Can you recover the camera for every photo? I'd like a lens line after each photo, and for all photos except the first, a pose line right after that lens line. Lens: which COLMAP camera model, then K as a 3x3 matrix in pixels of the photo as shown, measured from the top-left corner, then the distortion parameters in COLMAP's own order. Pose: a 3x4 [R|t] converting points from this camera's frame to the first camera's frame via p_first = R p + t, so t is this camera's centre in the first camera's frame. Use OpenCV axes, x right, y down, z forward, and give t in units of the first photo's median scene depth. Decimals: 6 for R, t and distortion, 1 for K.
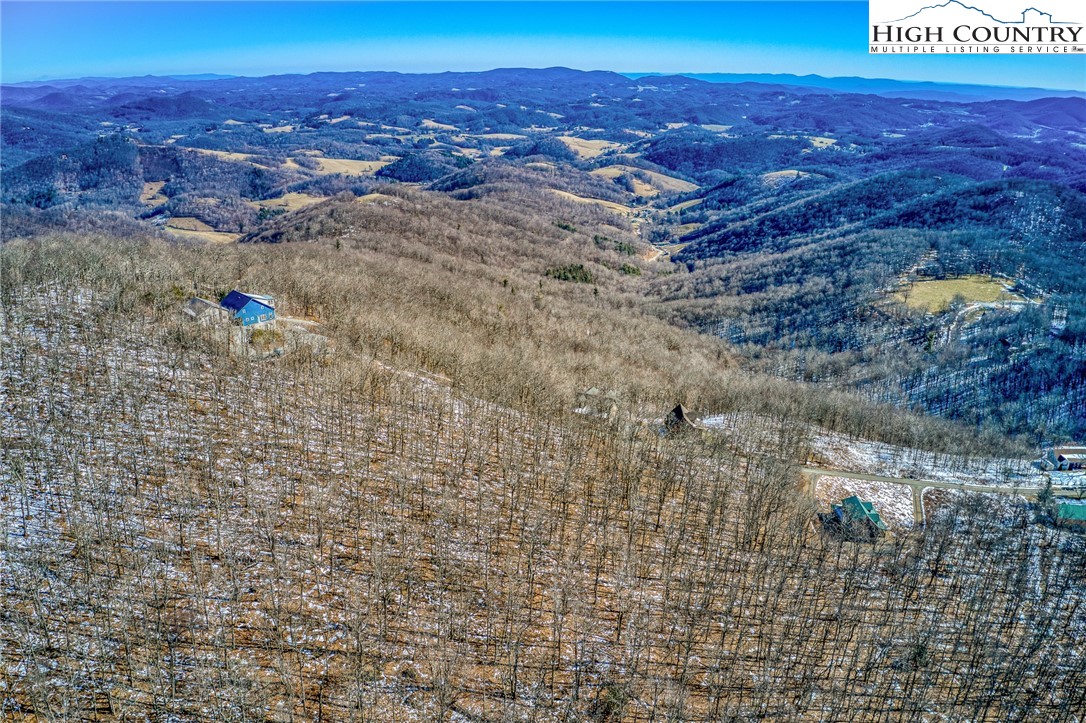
lens RADIAL K [[846.9, 0, 541.8], [0, 846.9, 330.1], [0, 0, 1]] dist [-0.127857, 0.005840]
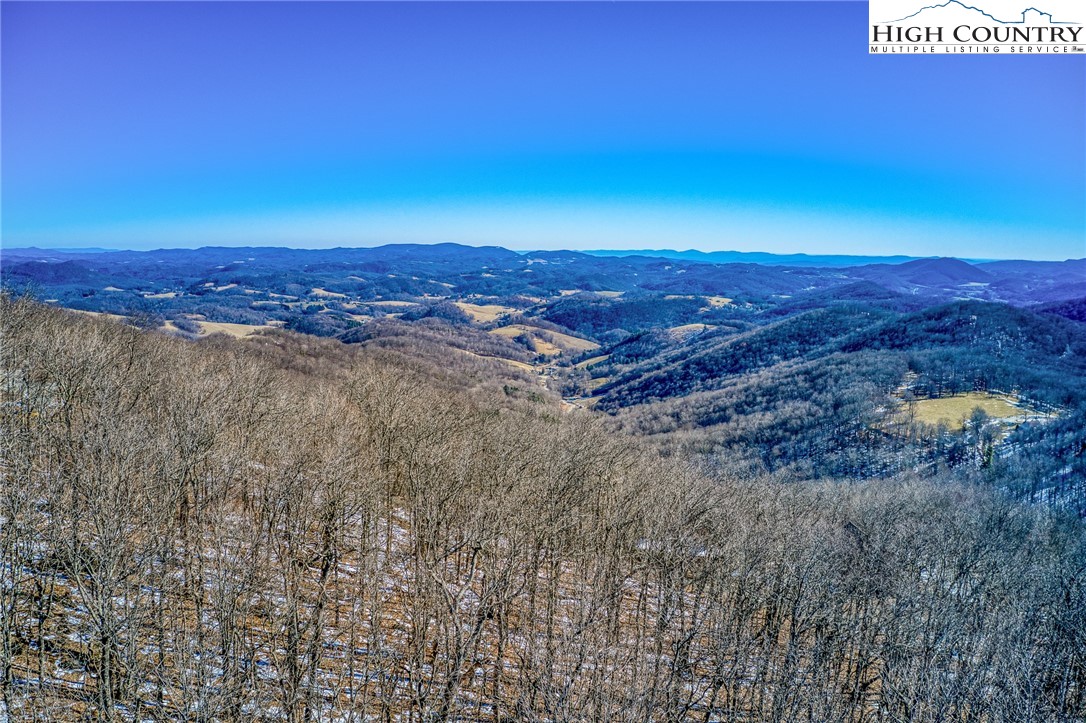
lens RADIAL K [[846.9, 0, 541.8], [0, 846.9, 330.1], [0, 0, 1]] dist [-0.127857, 0.005840]
pose [[0.991639, -0.009034, 0.128724, -0.006524], [0.035122, 0.978781, -0.201875, 0.006781], [-0.124169, 0.204708, 0.970915, 0.054109]]
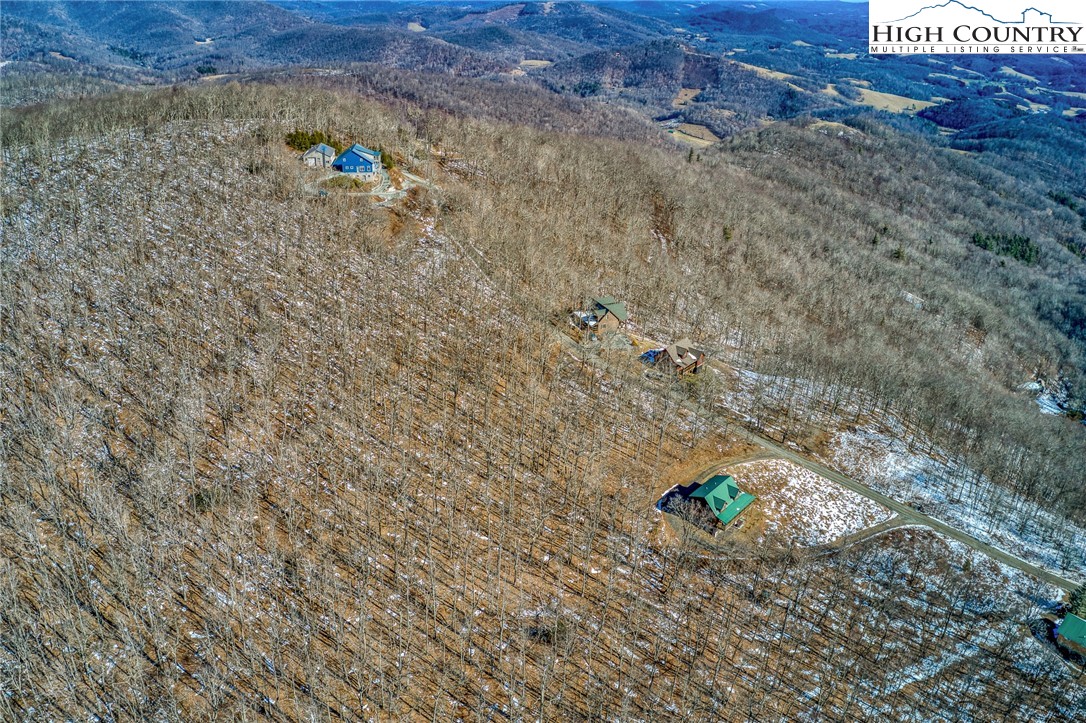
lens RADIAL K [[863.4, 0, 564.4], [0, 863.4, 320.4], [0, 0, 1]] dist [-0.127801, 0.002126]
pose [[0.802808, 0.246359, -0.542961, 0.054610], [-0.210226, 0.969120, 0.128886, -0.001931], [0.557946, 0.010673, 0.829808, 0.016674]]
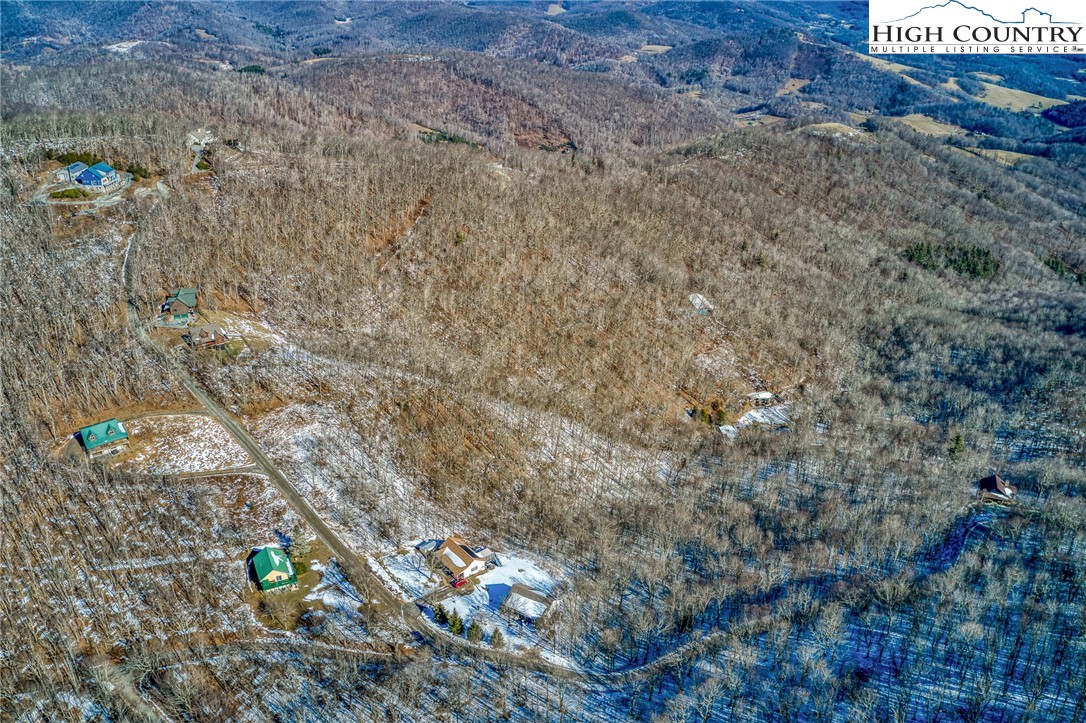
lens RADIAL K [[871.3, 0, 566.2], [0, 871.3, 313.6], [0, 0, 1]] dist [-0.126489, -0.002076]
pose [[0.674056, 0.301670, -0.674272, 0.128315], [-0.243457, 0.952533, 0.182785, -0.025612], [0.697407, 0.040949, 0.715504, 0.048712]]
